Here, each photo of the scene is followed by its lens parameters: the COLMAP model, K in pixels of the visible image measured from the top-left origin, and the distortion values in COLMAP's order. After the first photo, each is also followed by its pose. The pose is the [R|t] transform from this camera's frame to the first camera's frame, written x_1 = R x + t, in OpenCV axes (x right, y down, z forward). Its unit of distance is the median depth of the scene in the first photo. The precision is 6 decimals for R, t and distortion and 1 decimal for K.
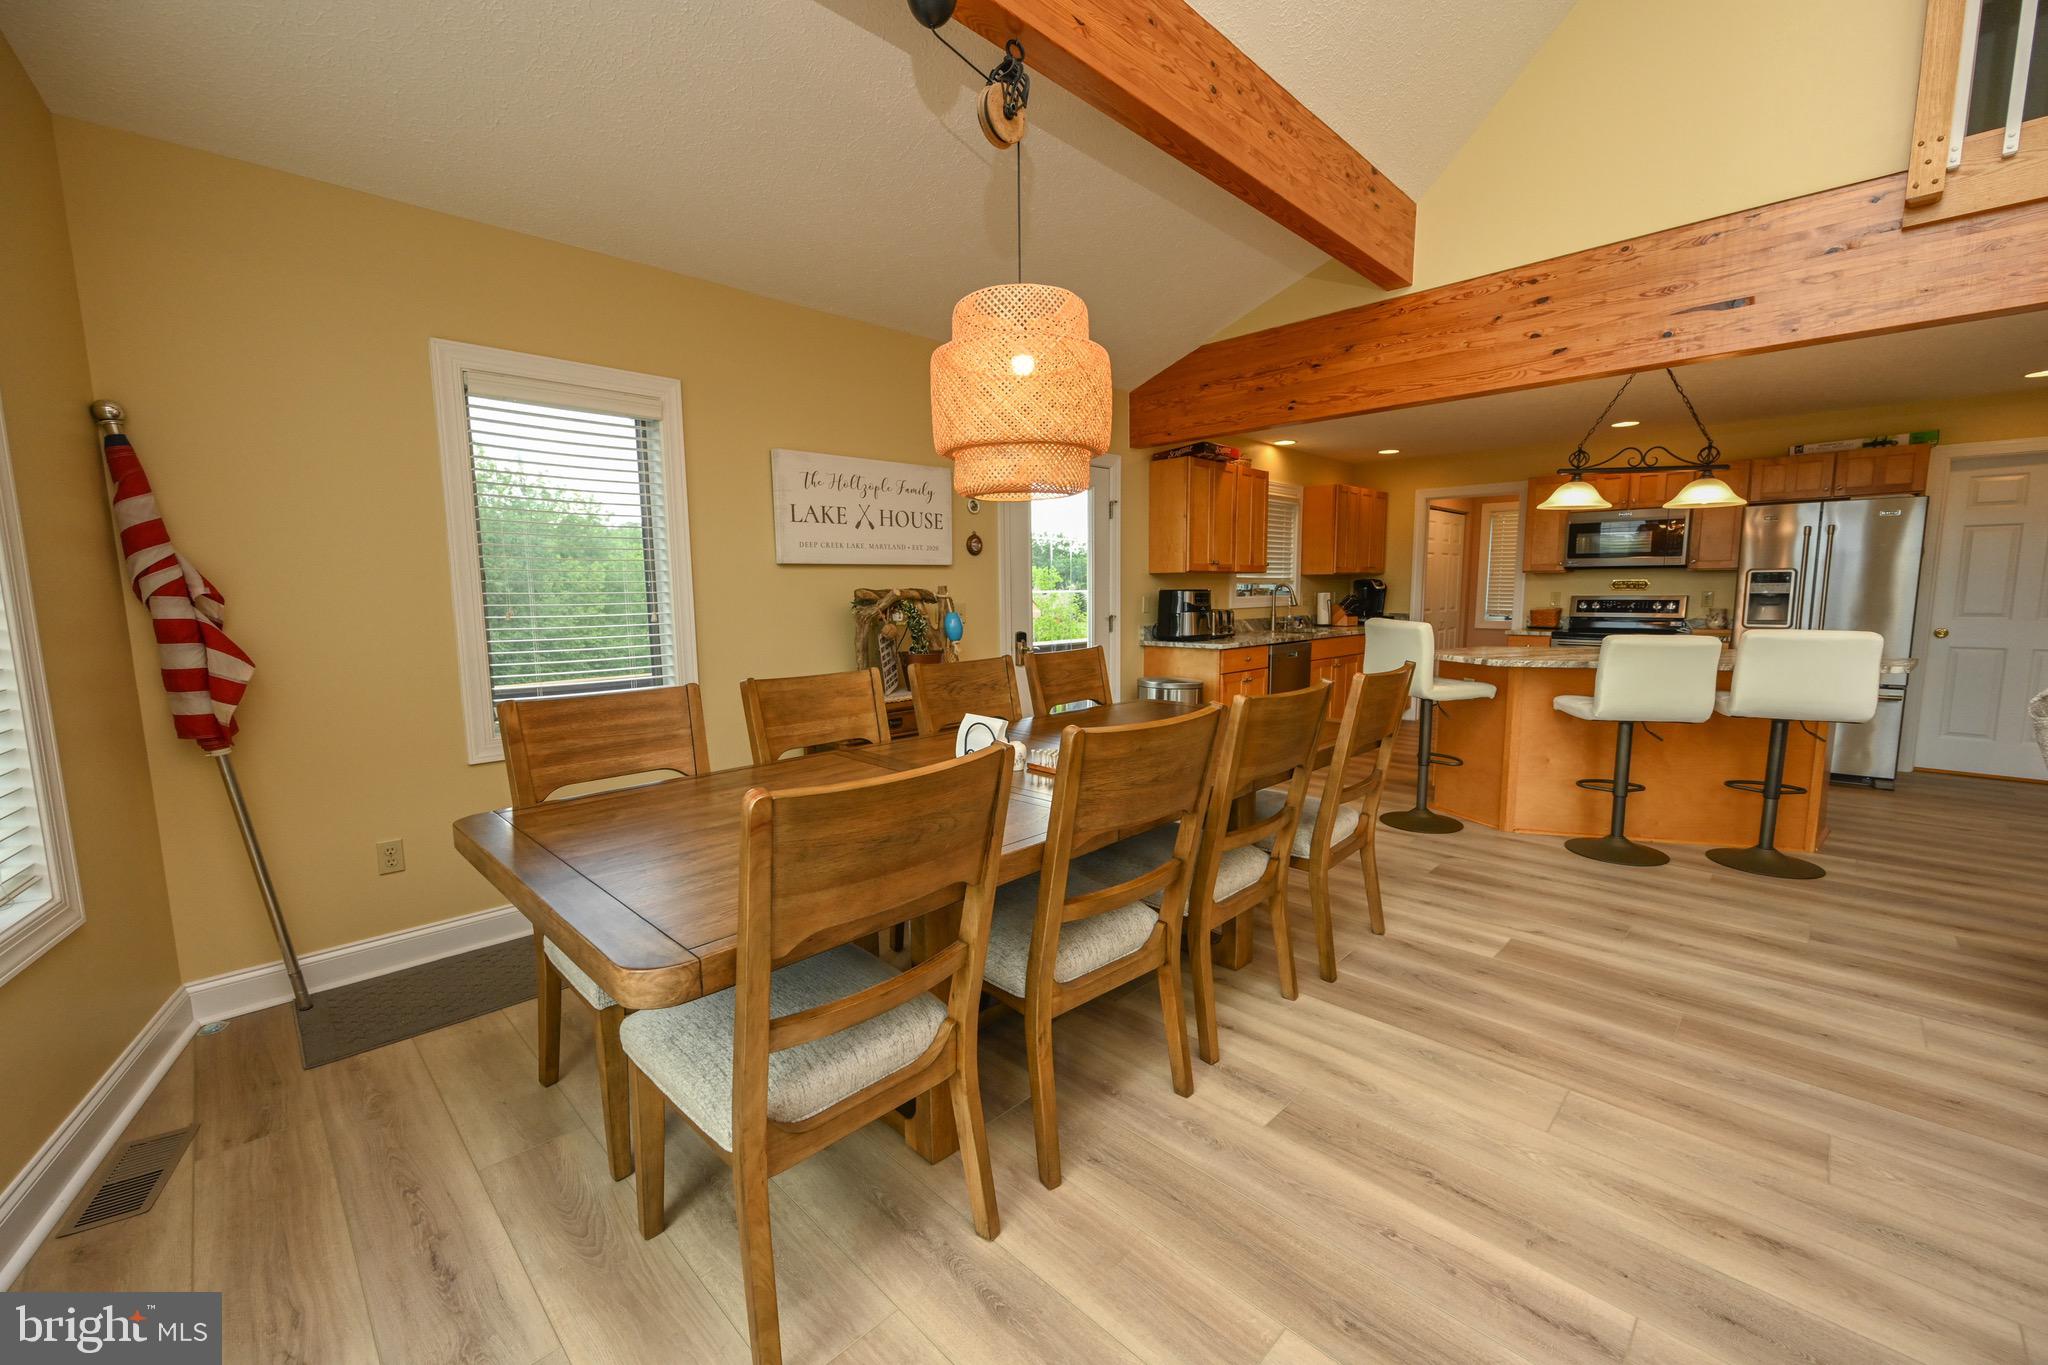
lens RADIAL K [[820.4, 0, 1024.0], [0, 820.4, 682.5], [0, 0, 1]] dist [-0.002304, -0.000093]
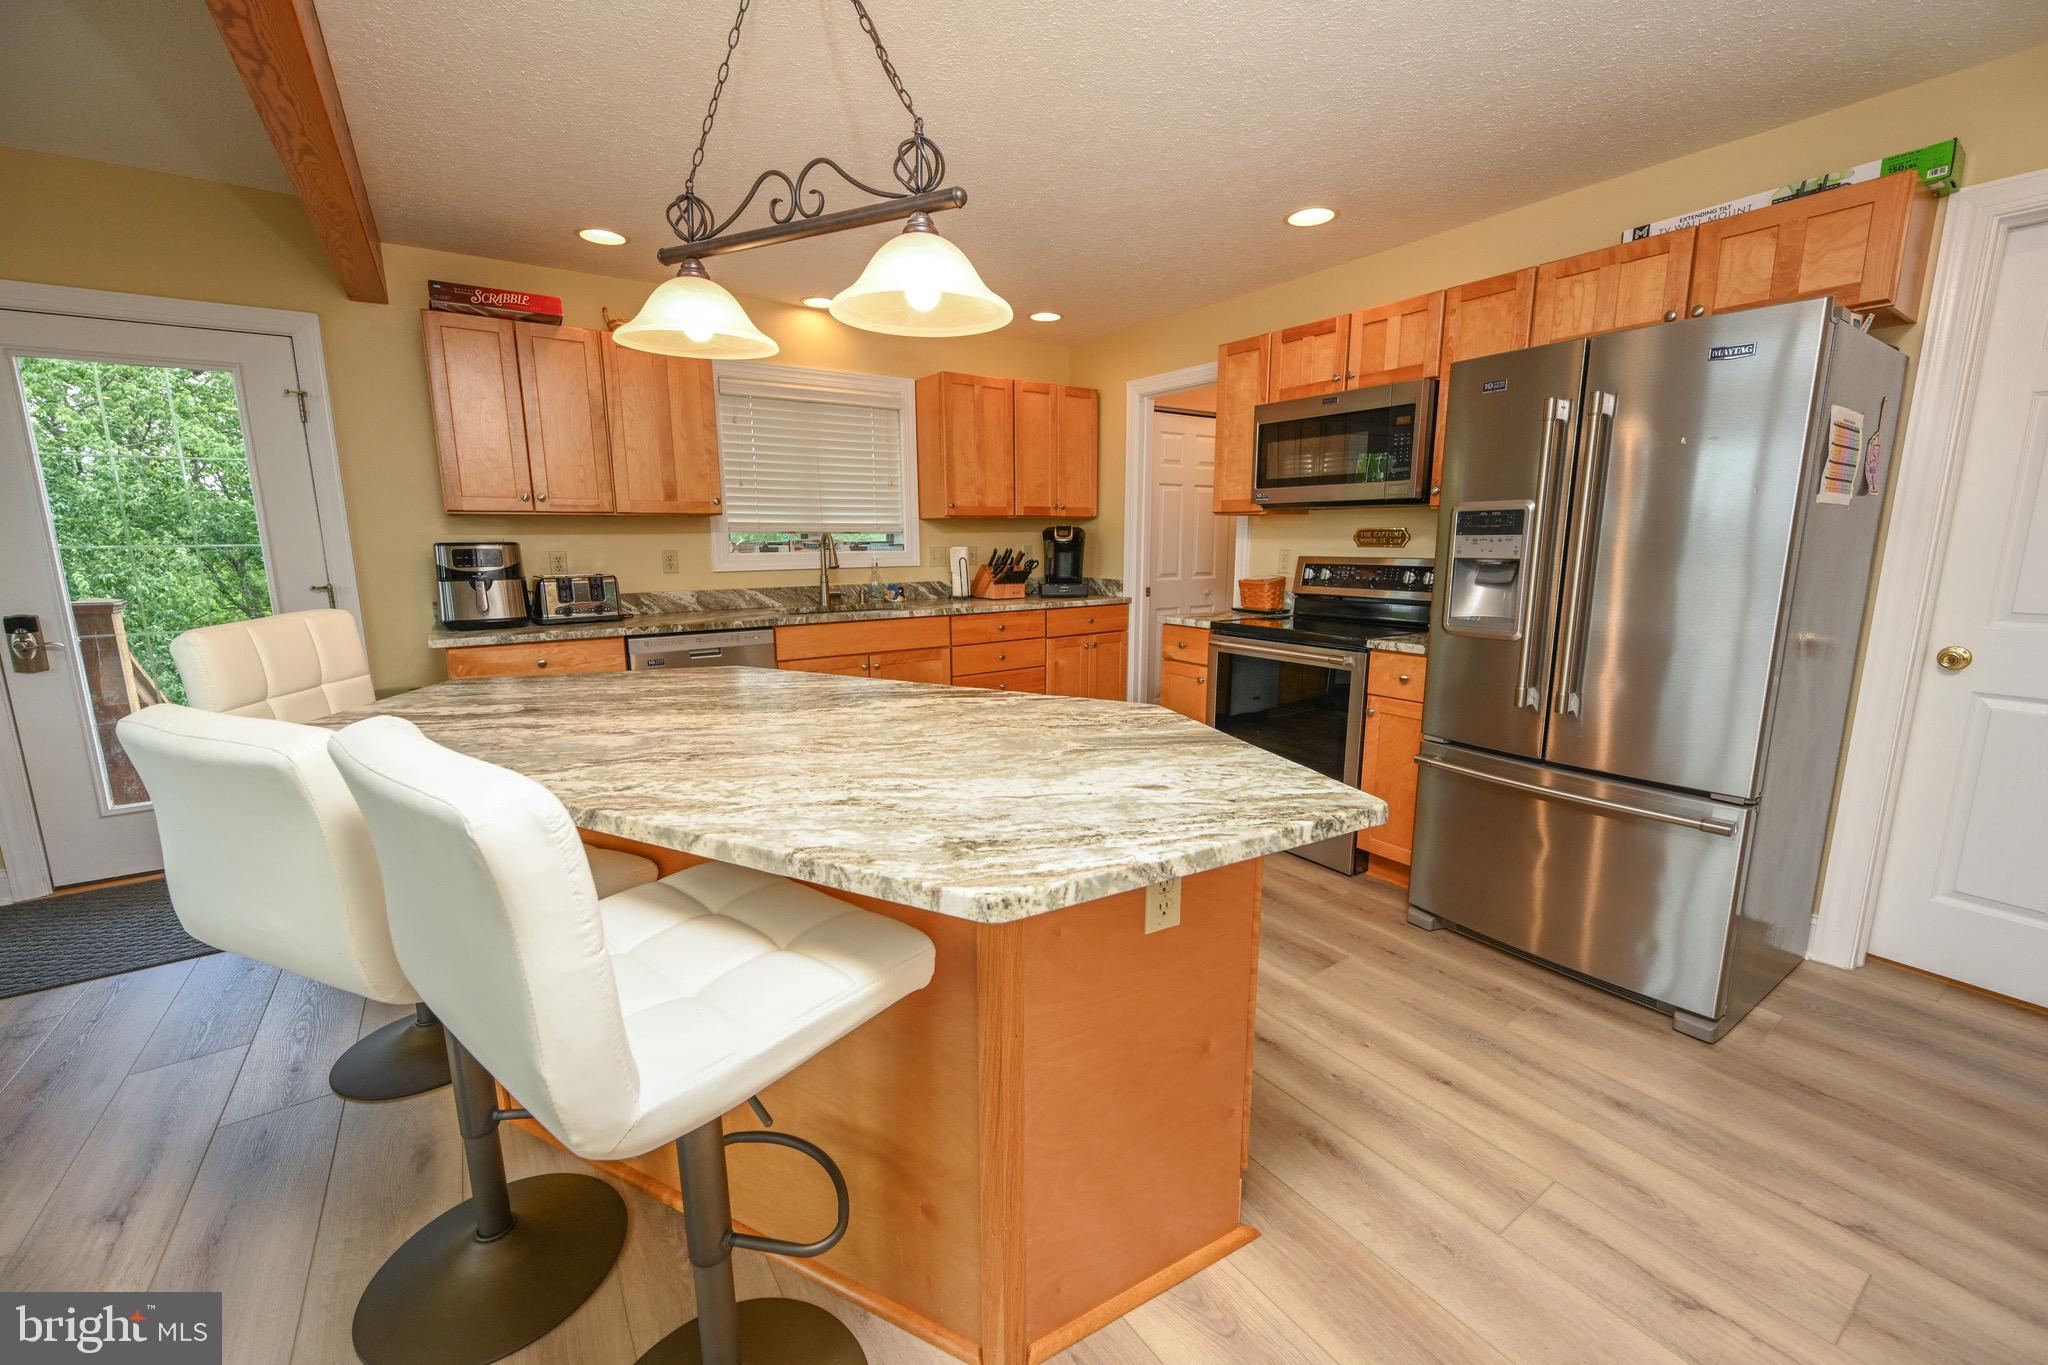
lens RADIAL K [[821.5, 0, 1027.7], [0, 821.5, 678.8], [0, 0, 1]] dist [0.000918, -0.000013]
pose [[0.982488, 0.035786, -0.182860, 0.953151], [-0.025111, 0.997861, 0.060364, -0.081078], [0.184629, -0.054715, 0.981284, 0.650528]]
